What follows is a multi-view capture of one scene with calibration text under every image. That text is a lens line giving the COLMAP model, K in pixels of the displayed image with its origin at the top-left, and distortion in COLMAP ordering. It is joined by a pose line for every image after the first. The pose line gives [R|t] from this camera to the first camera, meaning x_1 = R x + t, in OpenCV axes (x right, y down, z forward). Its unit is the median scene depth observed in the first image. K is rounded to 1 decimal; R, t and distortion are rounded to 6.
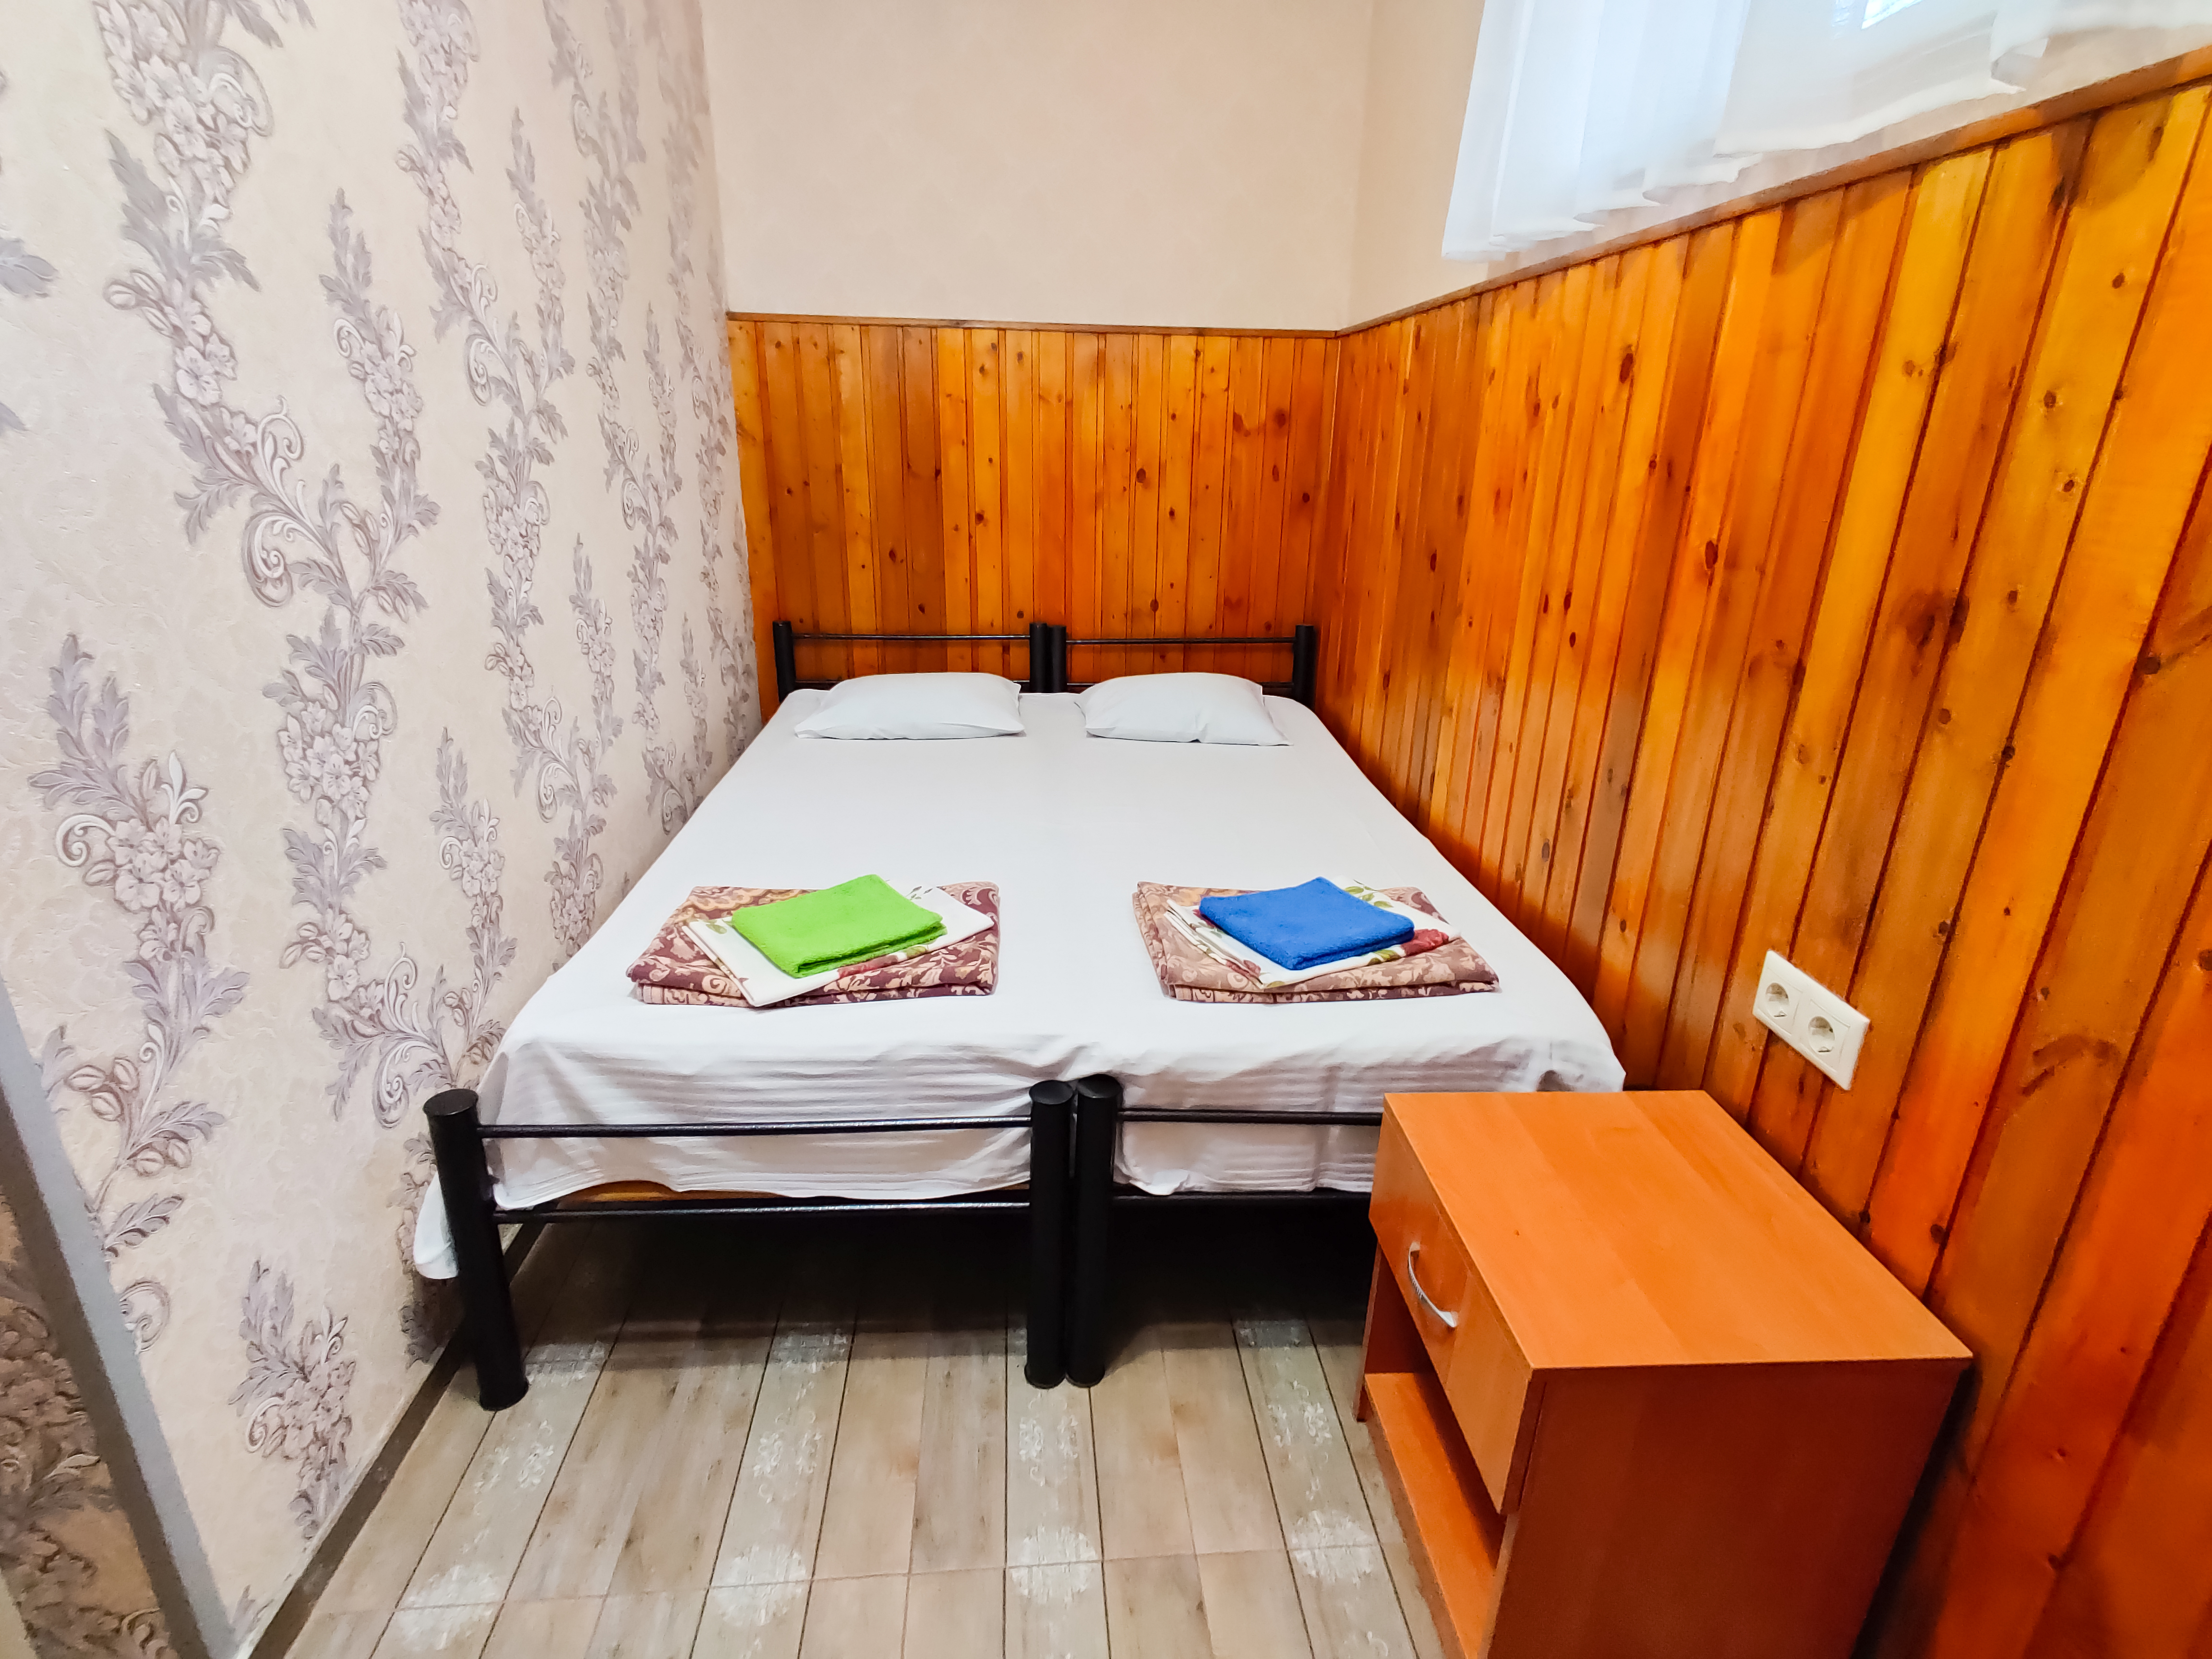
lens RADIAL K [[1089.5, 0, 1106.9], [0, 1089.5, 816.9], [0, 0, 1]] dist [0.021016, -0.000567]
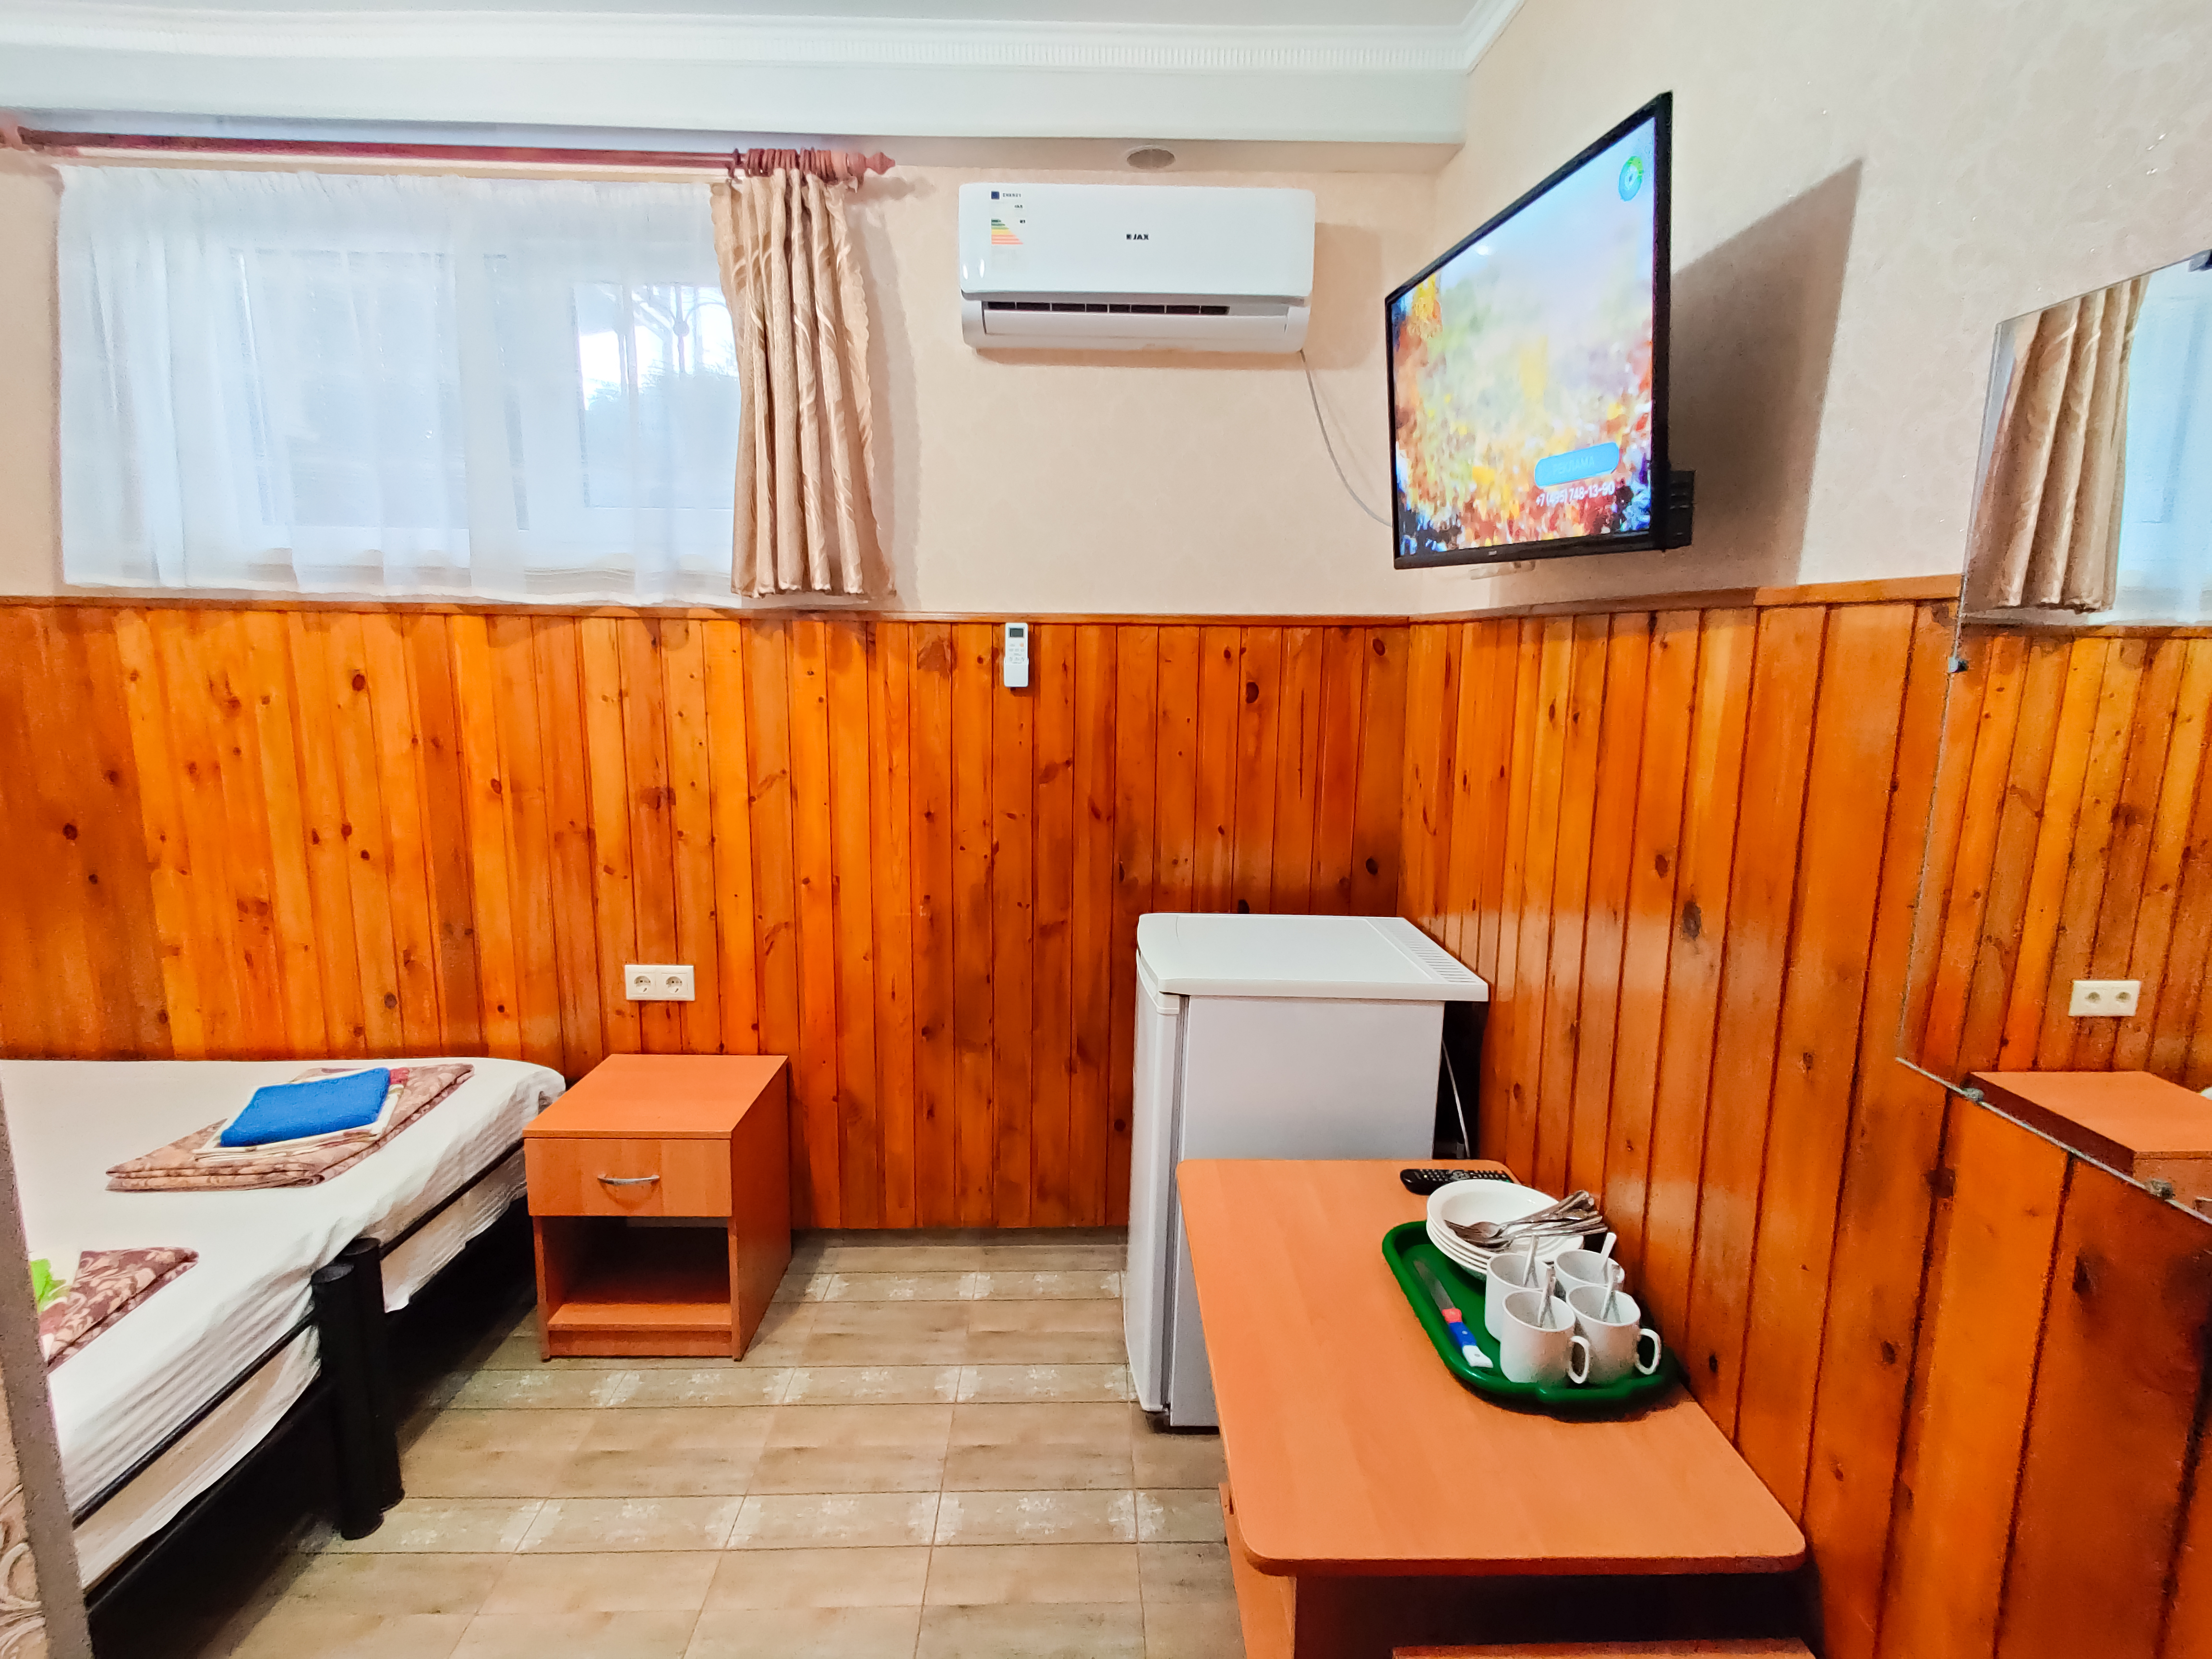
lens RADIAL K [[1089.5, 0, 1106.9], [0, 1089.5, 816.9], [0, 0, 1]] dist [0.021016, -0.000567]
pose [[0.056713, -0.179374, 0.982145, -1.155905], [0.323012, 0.934117, 0.151950, -0.139172], [-0.944694, 0.308627, 0.110916, -0.133070]]
